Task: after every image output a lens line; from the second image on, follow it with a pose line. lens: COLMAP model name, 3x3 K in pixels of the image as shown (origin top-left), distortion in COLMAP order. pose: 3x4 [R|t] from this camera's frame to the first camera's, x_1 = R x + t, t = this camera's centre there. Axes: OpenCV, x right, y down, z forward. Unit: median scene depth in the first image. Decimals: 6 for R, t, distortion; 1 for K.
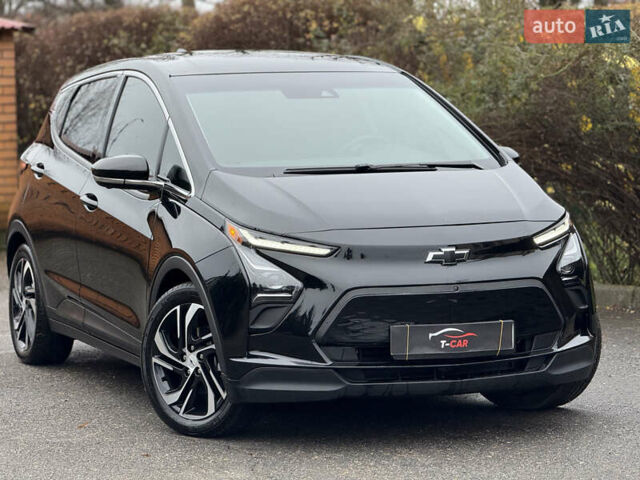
lens RADIAL K [[2224.1, 0, 320.0], [0, 2224.1, 240.0], [0, 0, 1]] dist [0.247729, 0.189567]
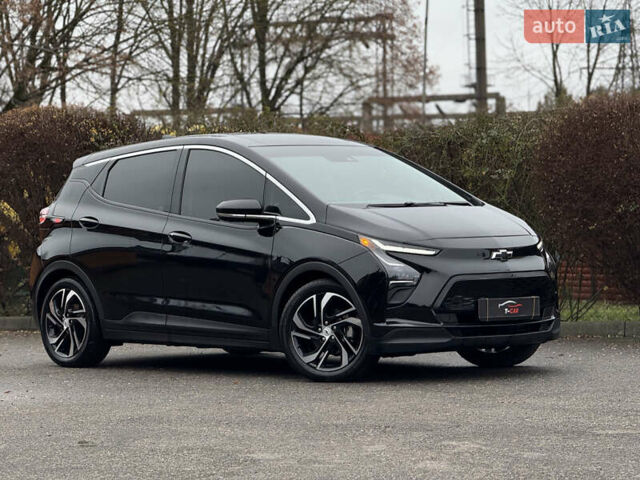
lens RADIAL K [[2224.1, 0, 320.0], [0, 2224.1, 240.0], [0, 0, 1]] dist [0.247729, 0.189567]
pose [[0.938748, -0.008777, 0.344492, -0.573112], [0.032280, 0.997520, -0.062549, 0.086033], [-0.343088, 0.069838, 0.936703, -0.395298]]
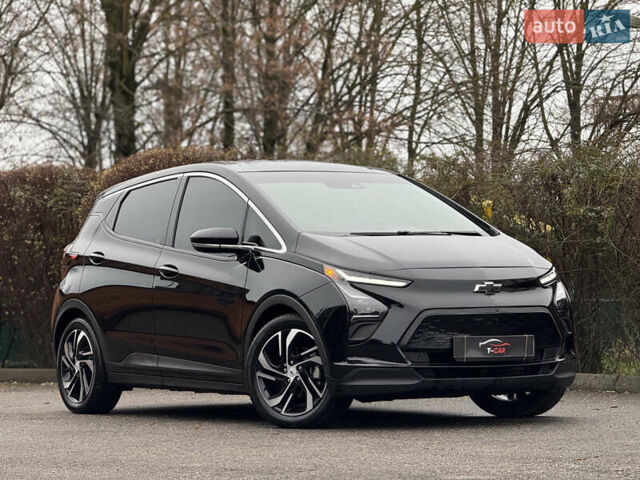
lens RADIAL K [[2224.1, 0, 320.0], [0, 2224.1, 240.0], [0, 0, 1]] dist [0.247729, 0.189567]
pose [[0.985352, 0.002465, 0.170516, -0.269435], [0.015314, 0.994577, -0.102872, 0.113282], [-0.169845, 0.103976, 0.979970, -0.324412]]
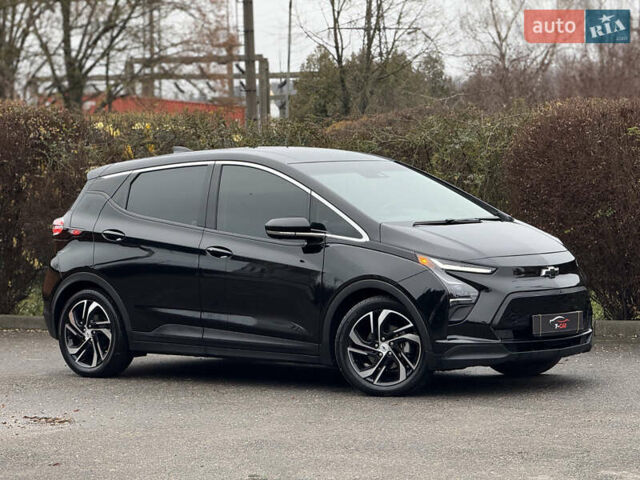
lens RADIAL K [[2224.1, 0, 320.0], [0, 2224.1, 240.0], [0, 0, 1]] dist [0.247729, 0.189567]
pose [[0.890806, -0.019748, 0.453954, -0.789974], [0.041513, 0.998414, -0.038029, 0.036872], [-0.452483, 0.052722, 0.890213, -0.347146]]
